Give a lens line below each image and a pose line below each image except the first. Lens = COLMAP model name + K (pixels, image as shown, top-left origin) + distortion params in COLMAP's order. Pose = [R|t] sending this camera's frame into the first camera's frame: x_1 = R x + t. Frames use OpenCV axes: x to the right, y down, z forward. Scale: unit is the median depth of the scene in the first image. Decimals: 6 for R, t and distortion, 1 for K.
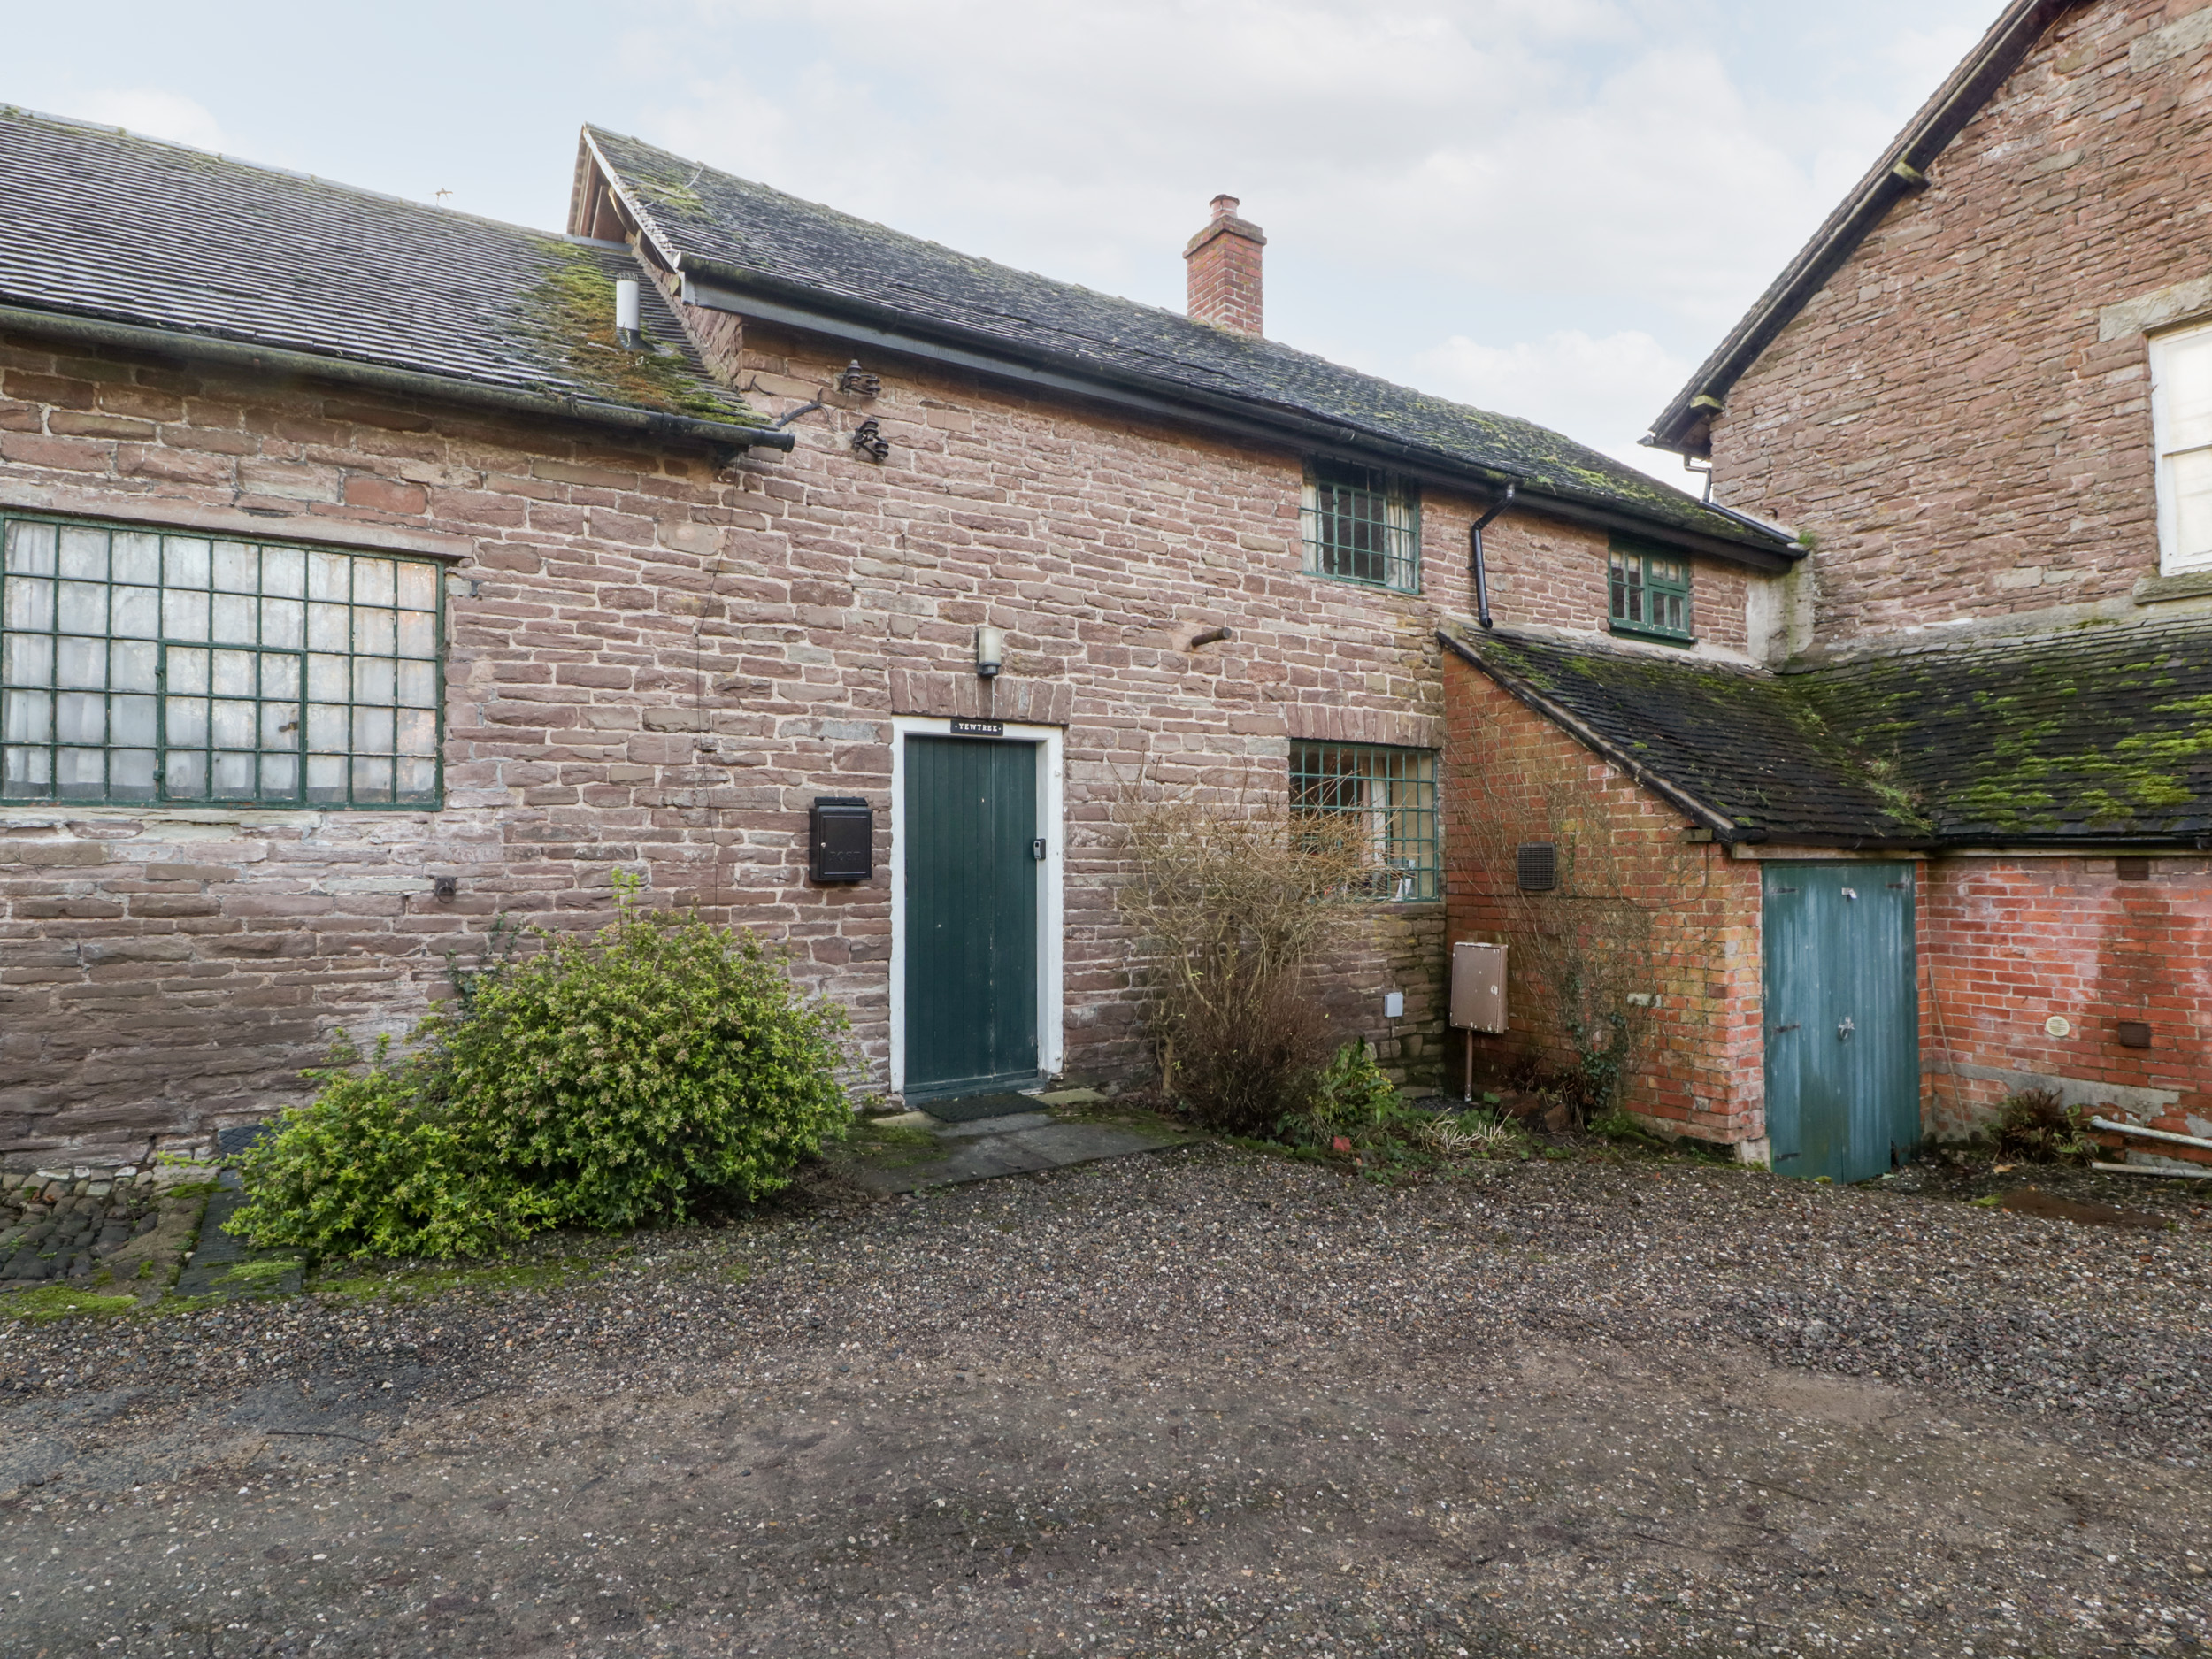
lens RADIAL K [[1176.9, 0, 1076.7], [0, 1176.9, 820.9], [0, 0, 1]] dist [0.015023, -0.023728]
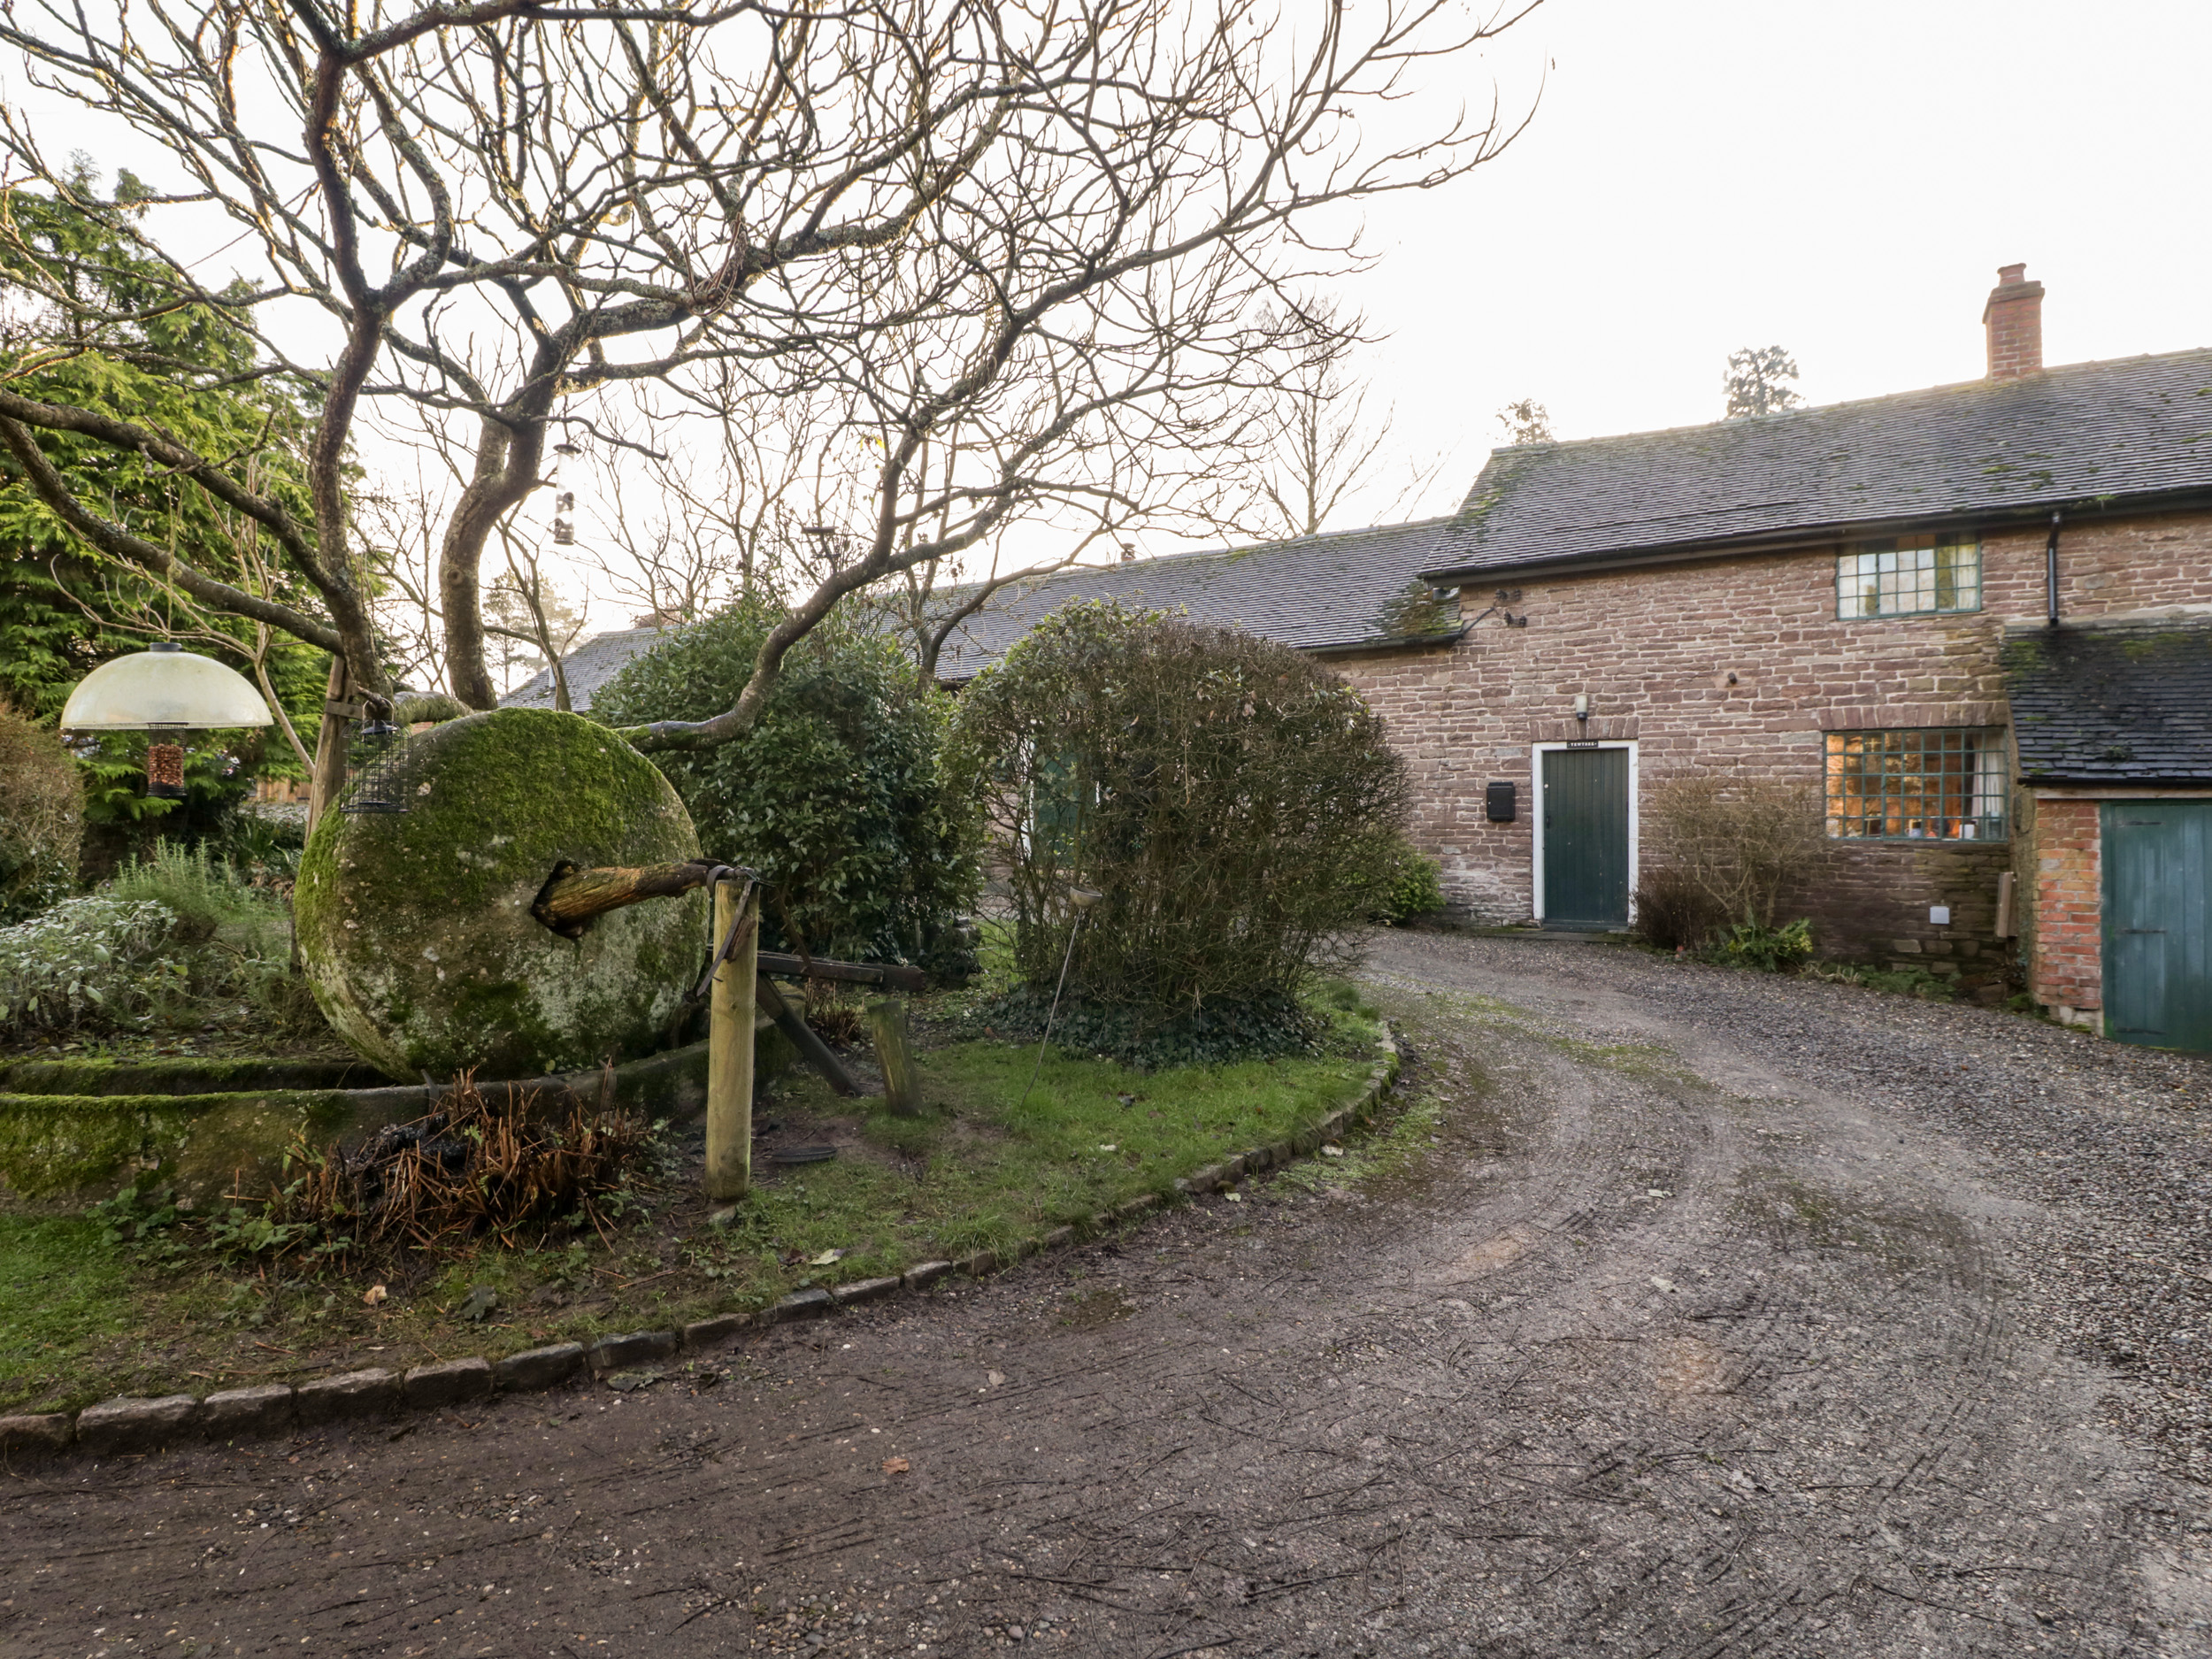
lens RADIAL K [[1176.9, 0, 1076.7], [0, 1176.9, 820.9], [0, 0, 1]] dist [0.015023, -0.023728]
pose [[0.423180, -0.013597, -0.905944, 1.319241], [0.007075, 0.999906, -0.011703, 0.066089], [0.906018, -0.001457, 0.423236, -0.604900]]
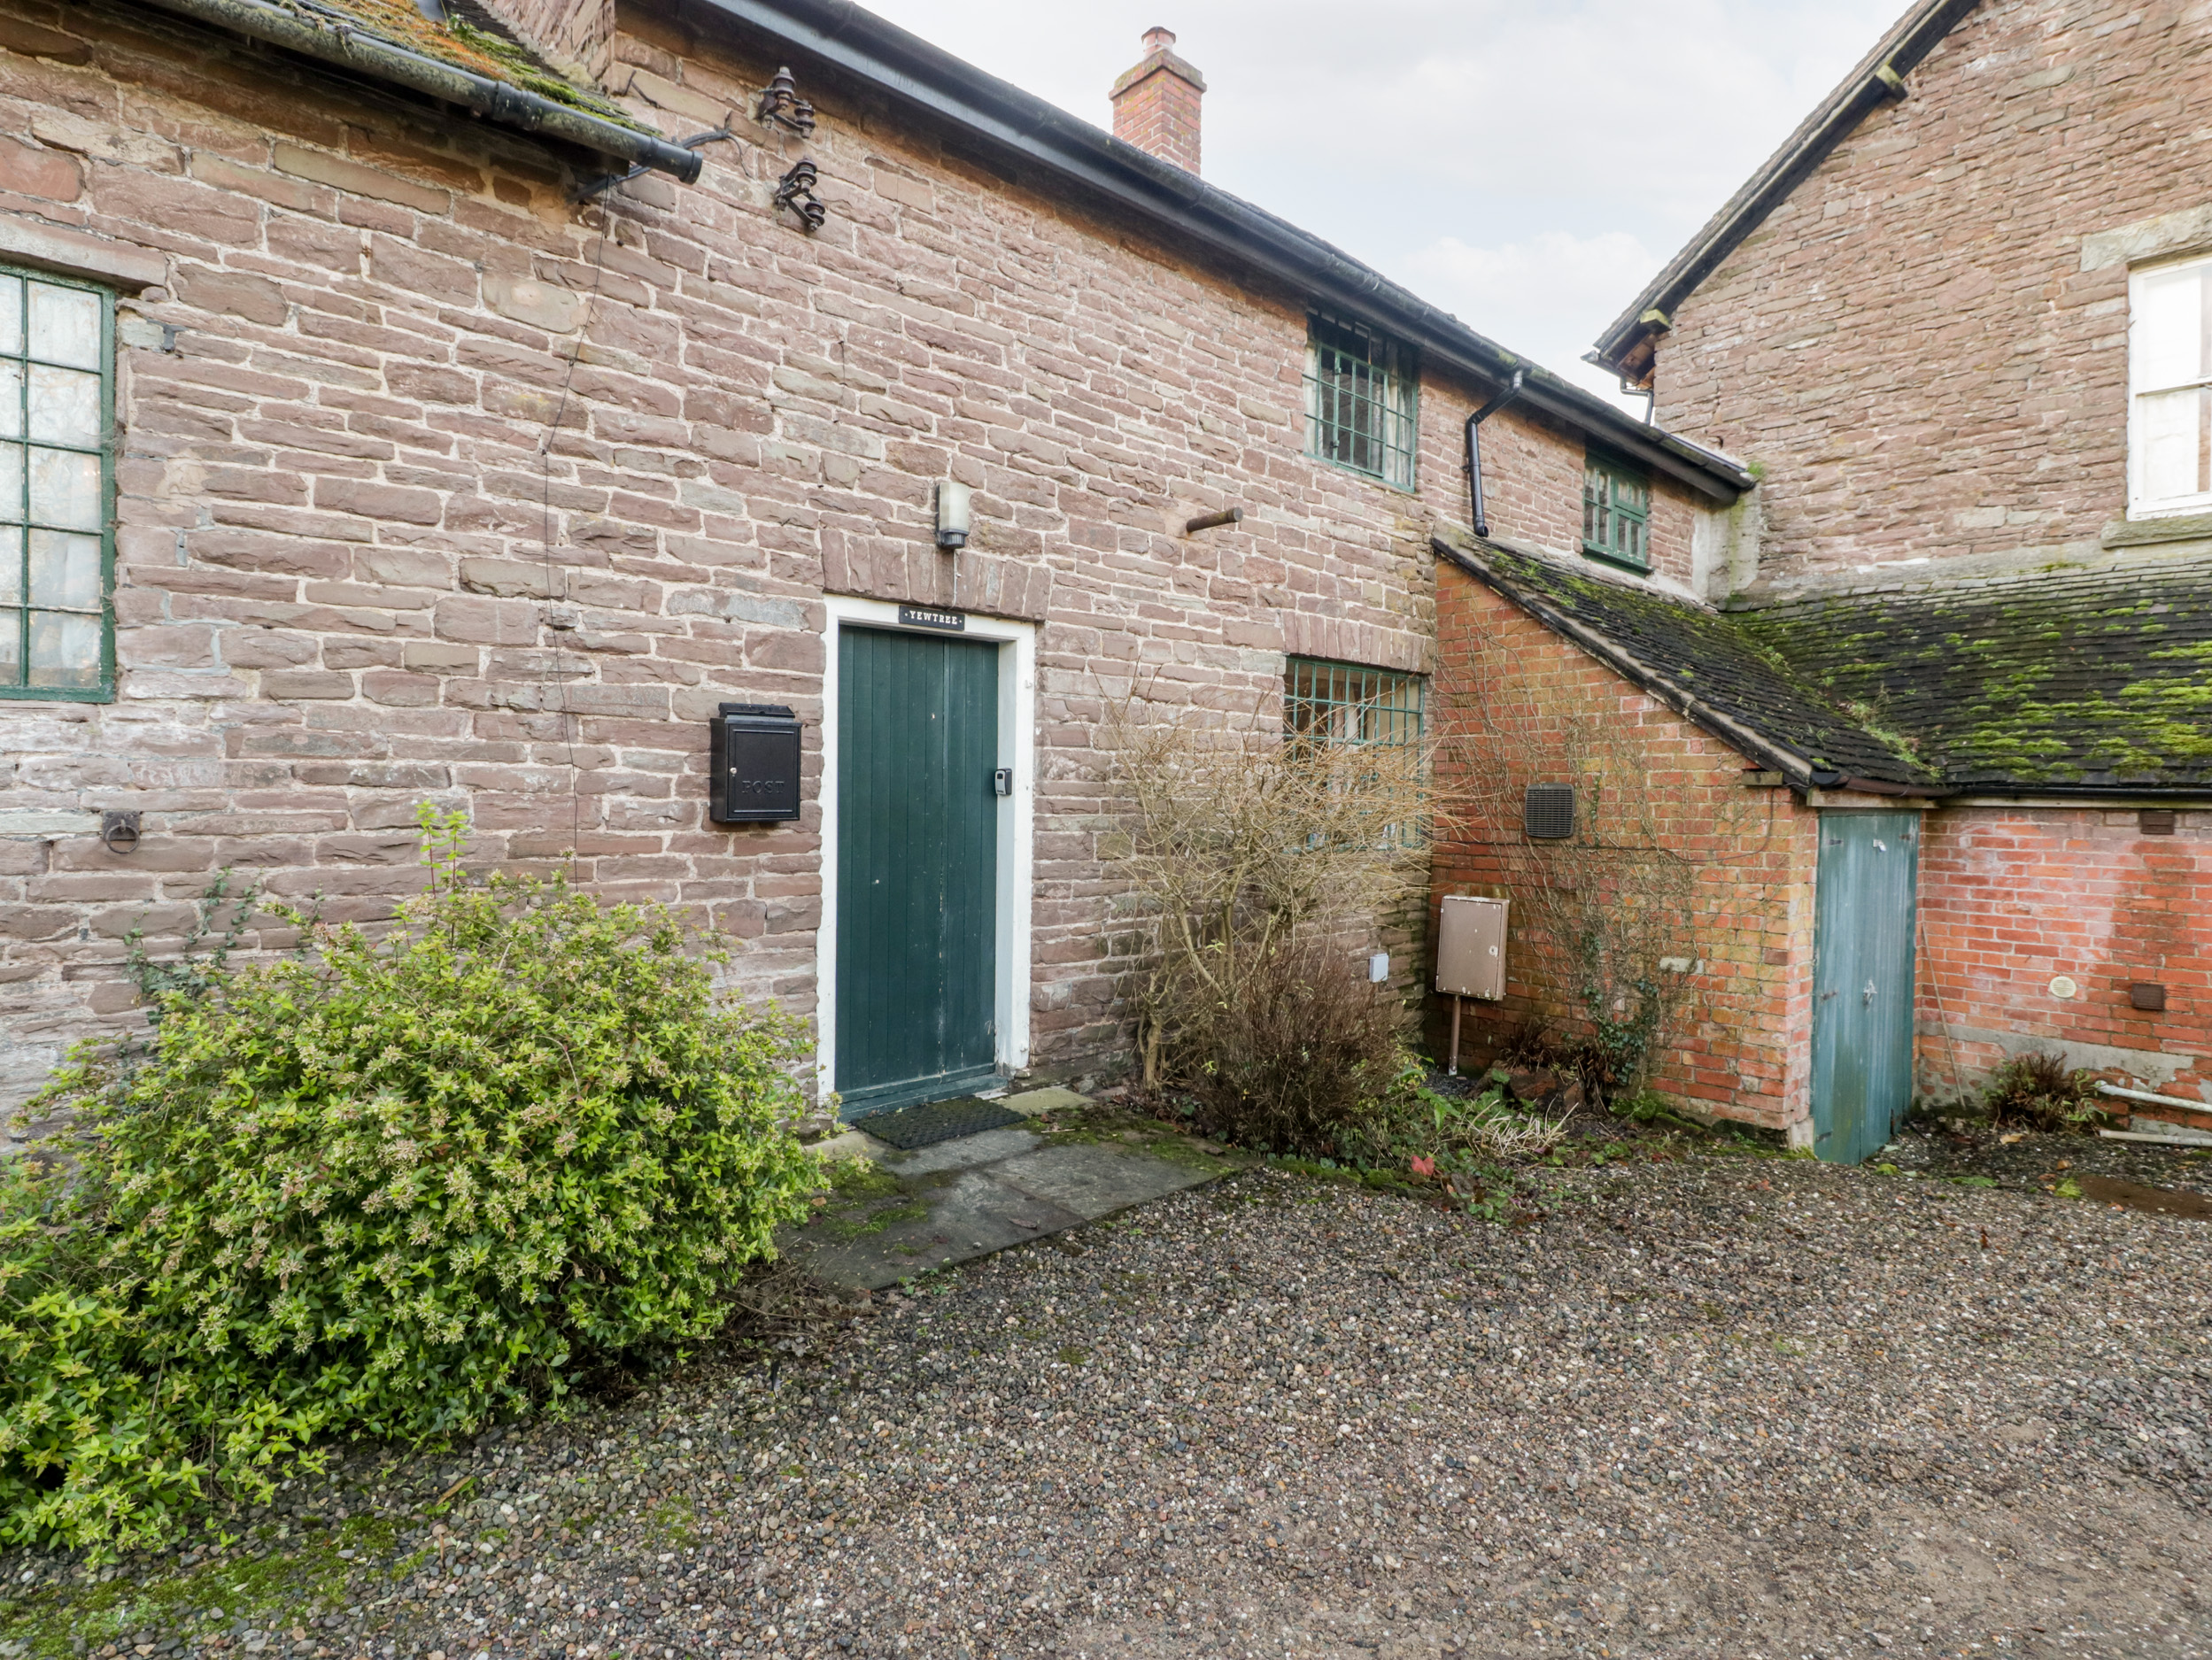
lens RADIAL K [[1153.8, 0, 1083.8], [0, 1153.8, 812.9], [0, 0, 1]] dist [0.010029, -0.018911]
pose [[0.985703, 0.012034, 0.168061, -0.107739], [-0.020202, 0.998692, 0.046978, 0.007771], [-0.167275, -0.049702, 0.984657, 0.246903]]
